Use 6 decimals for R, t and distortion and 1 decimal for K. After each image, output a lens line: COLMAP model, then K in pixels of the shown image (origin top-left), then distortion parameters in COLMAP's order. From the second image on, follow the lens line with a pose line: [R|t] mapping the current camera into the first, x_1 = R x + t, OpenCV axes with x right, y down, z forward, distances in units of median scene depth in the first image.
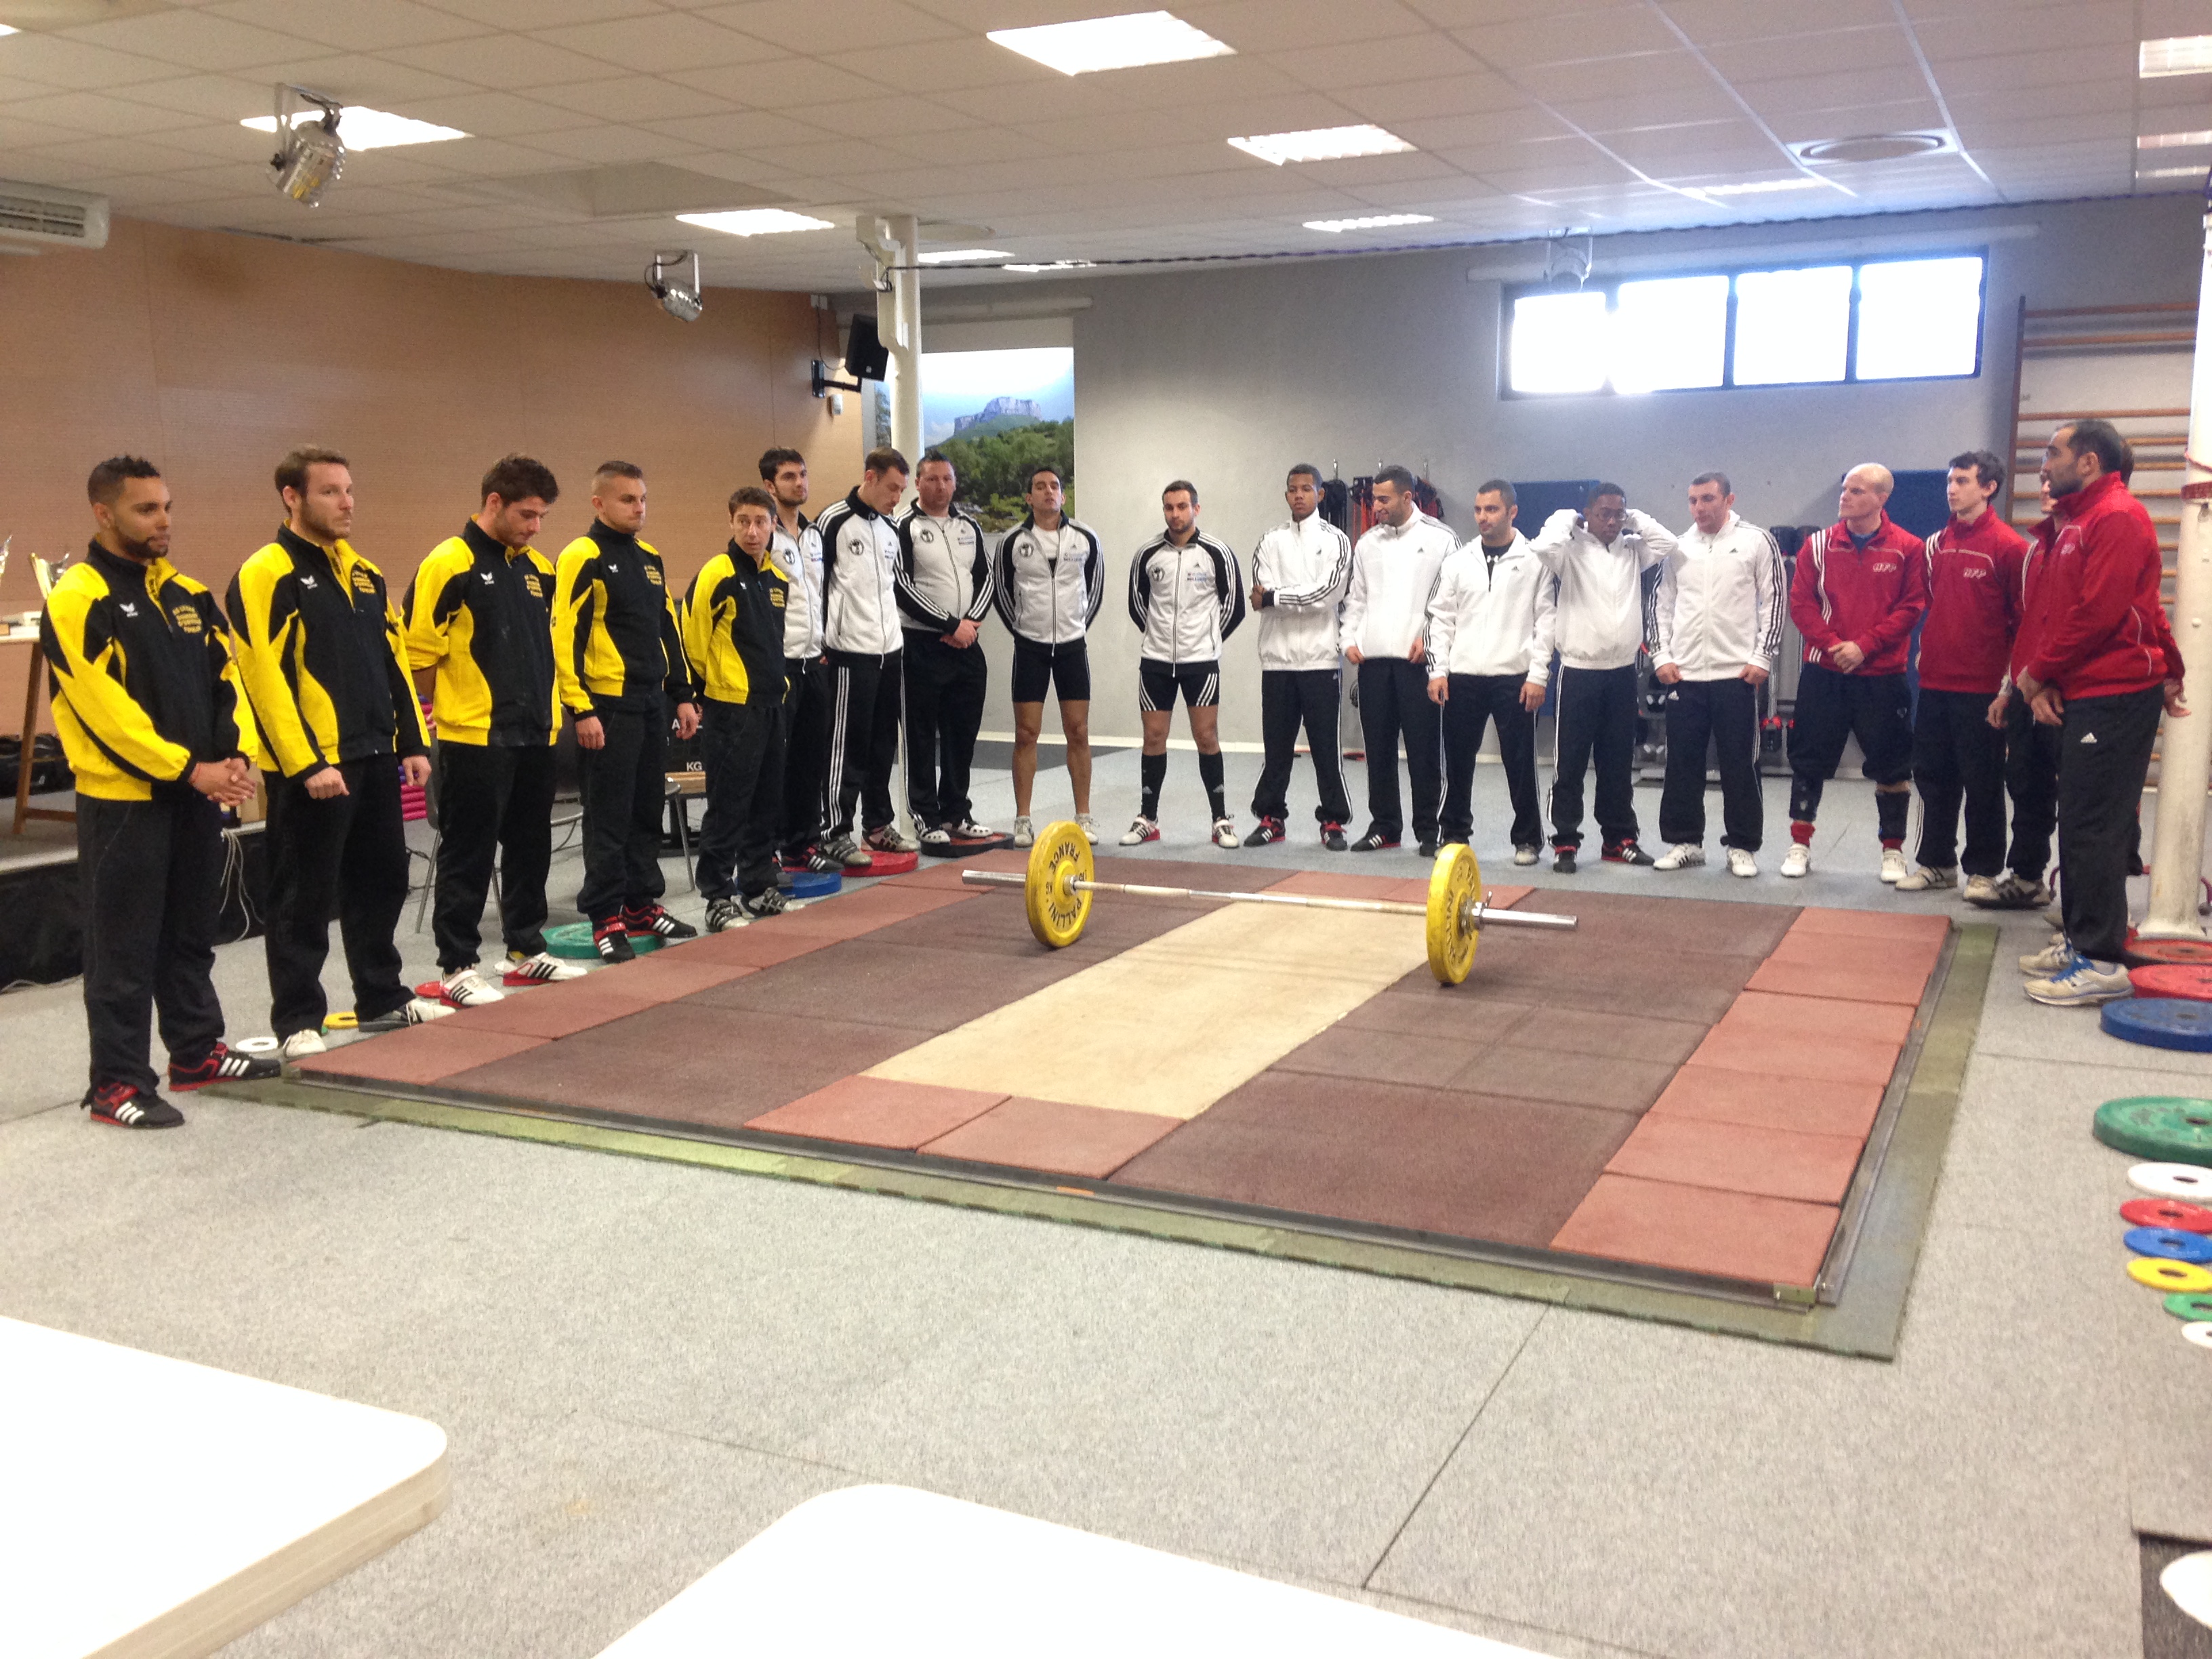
lens RADIAL K [[1956.1, 0, 1137.0], [0, 1956.1, 855.0], [0, 0, 1]] dist [0.104879, -0.121439]
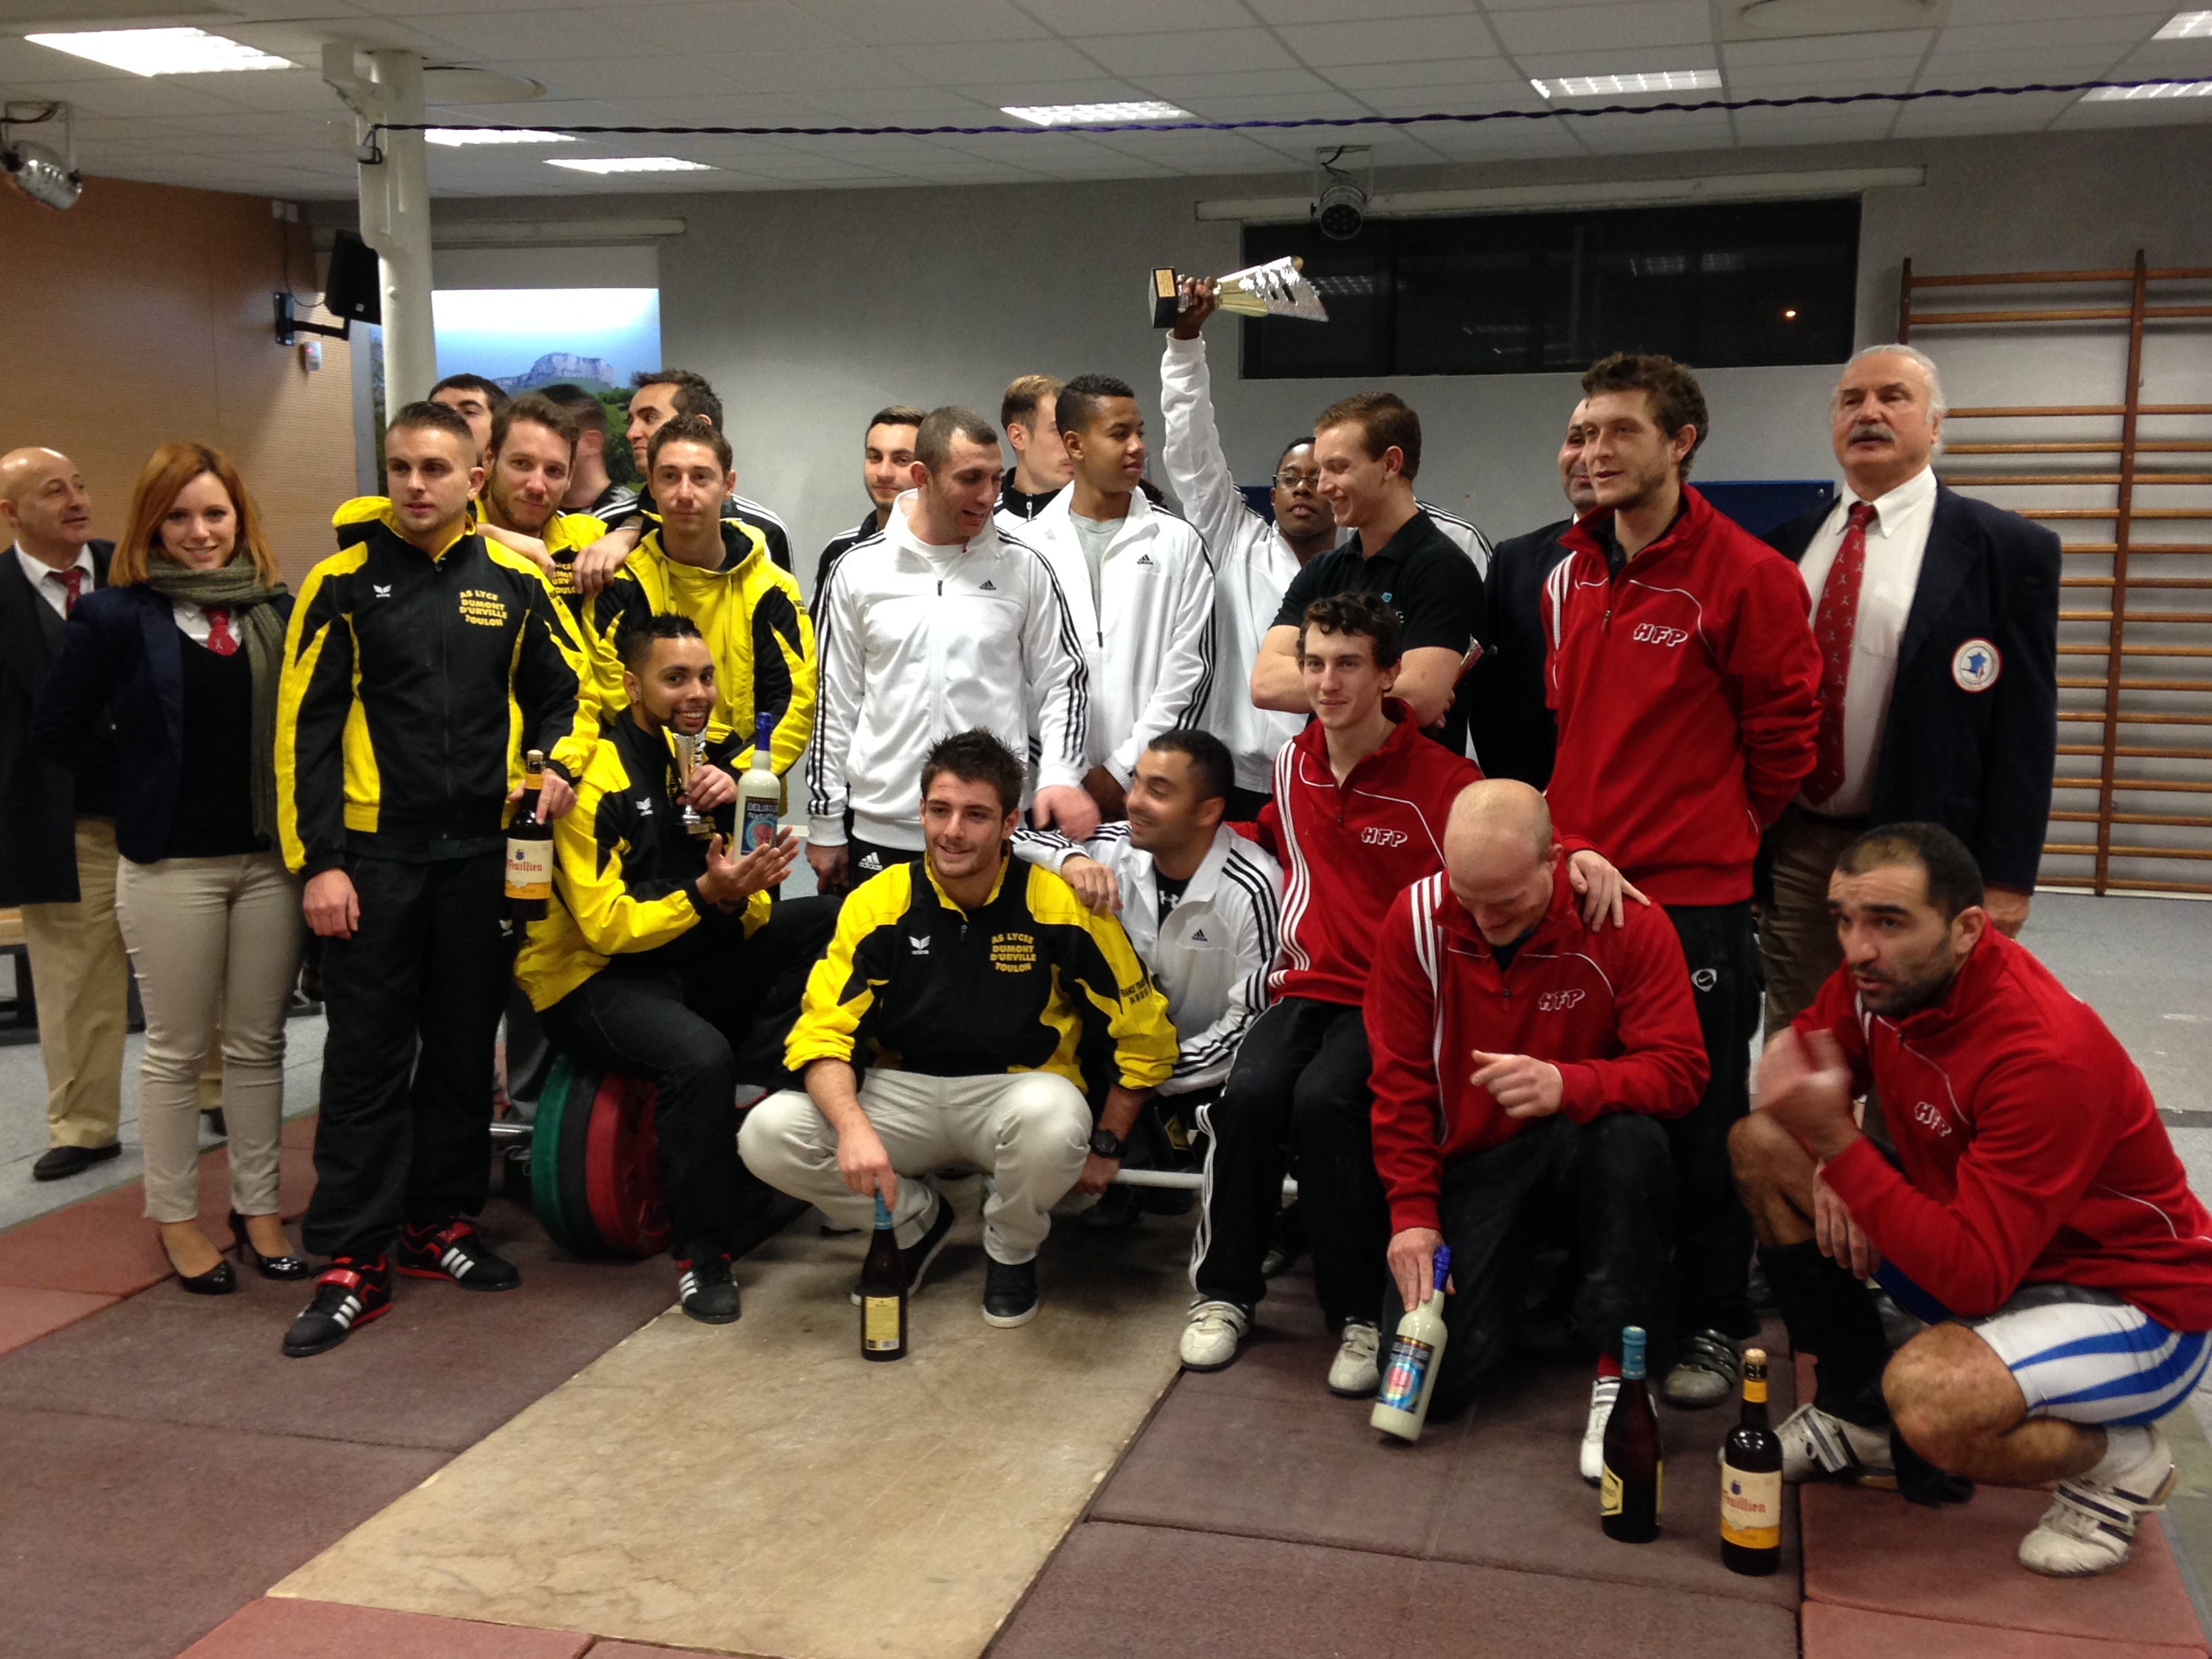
lens RADIAL K [[2375.4, 0, 1090.9], [0, 2375.4, 839.9], [0, 0, 1]] dist [0.086392, 0.000000]
pose [[0.988327, -0.005046, 0.152262, -0.010205], [0.011413, 0.999095, -0.040973, -0.018961], [-0.151917, 0.042232, 0.987491, 0.123028]]
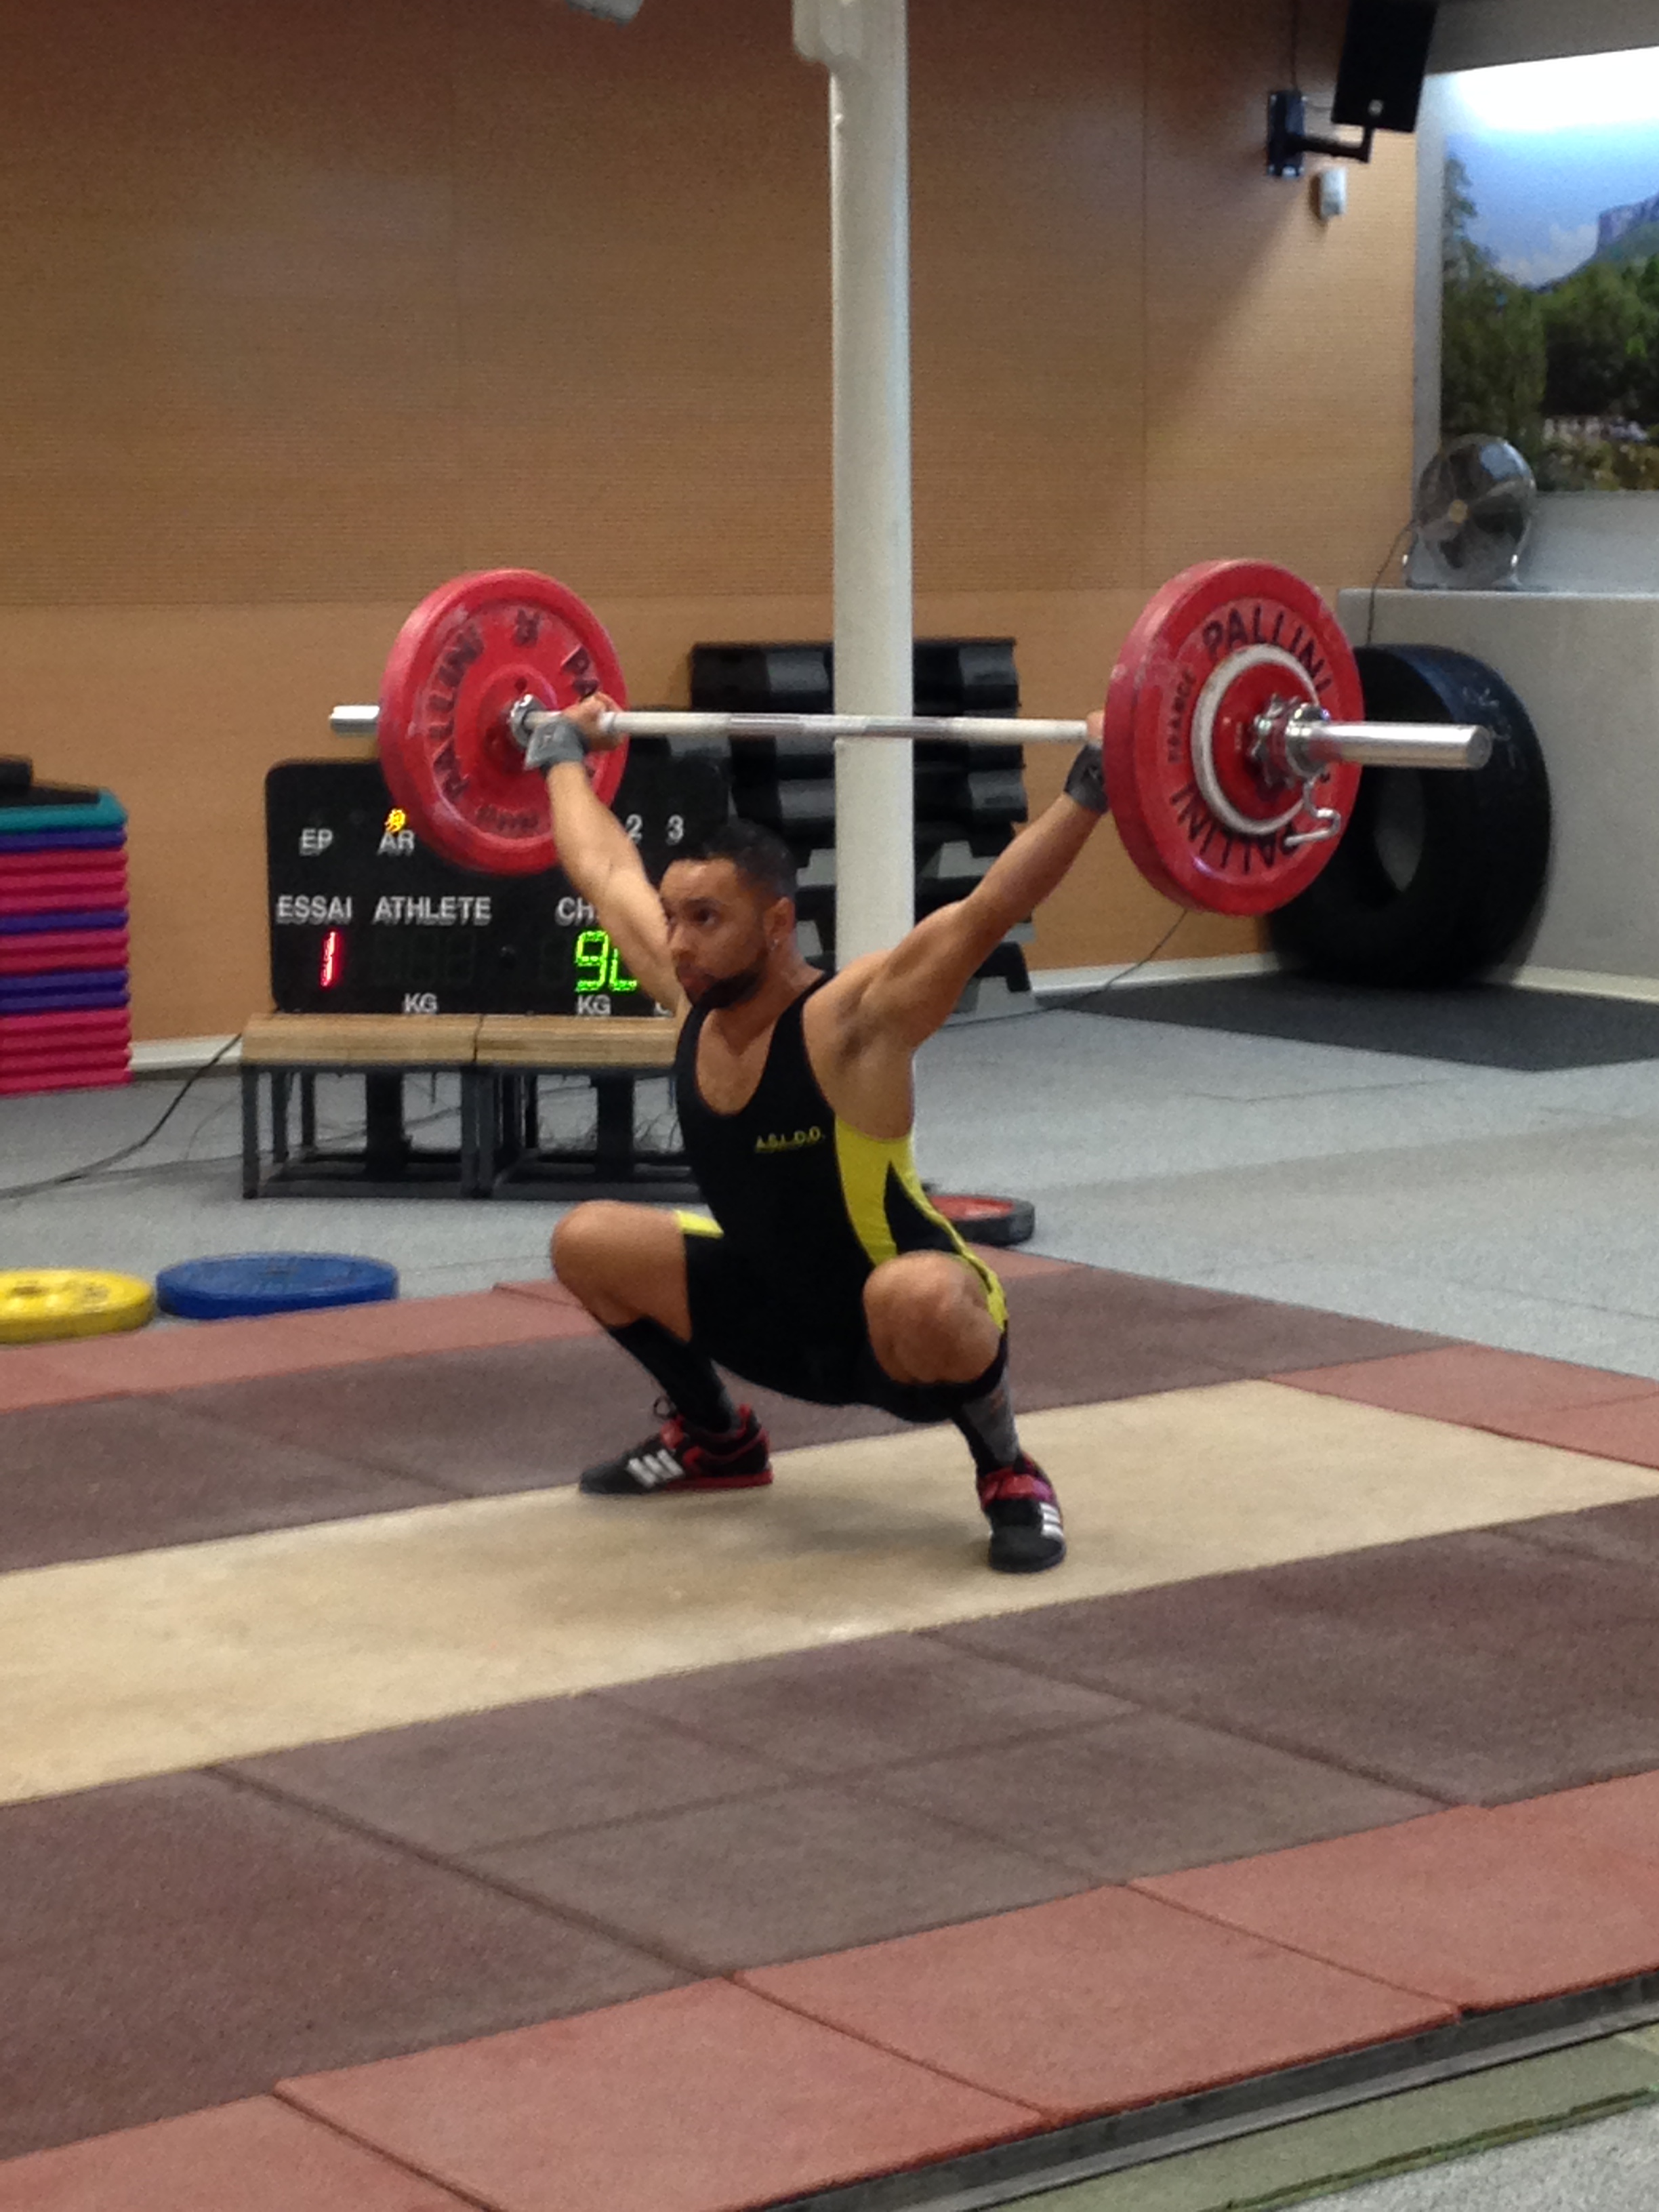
lens RADIAL K [[4614.0, 0, 768.9], [0, 4614.0, 1116.5], [0, 0, 1]] dist [0.146350, 0.000000]
pose [[0.885542, 0.063700, -0.460171, 0.222118], [-0.077676, 0.996913, -0.011479, -0.009047], [0.458019, 0.045909, 0.887756, 0.063661]]
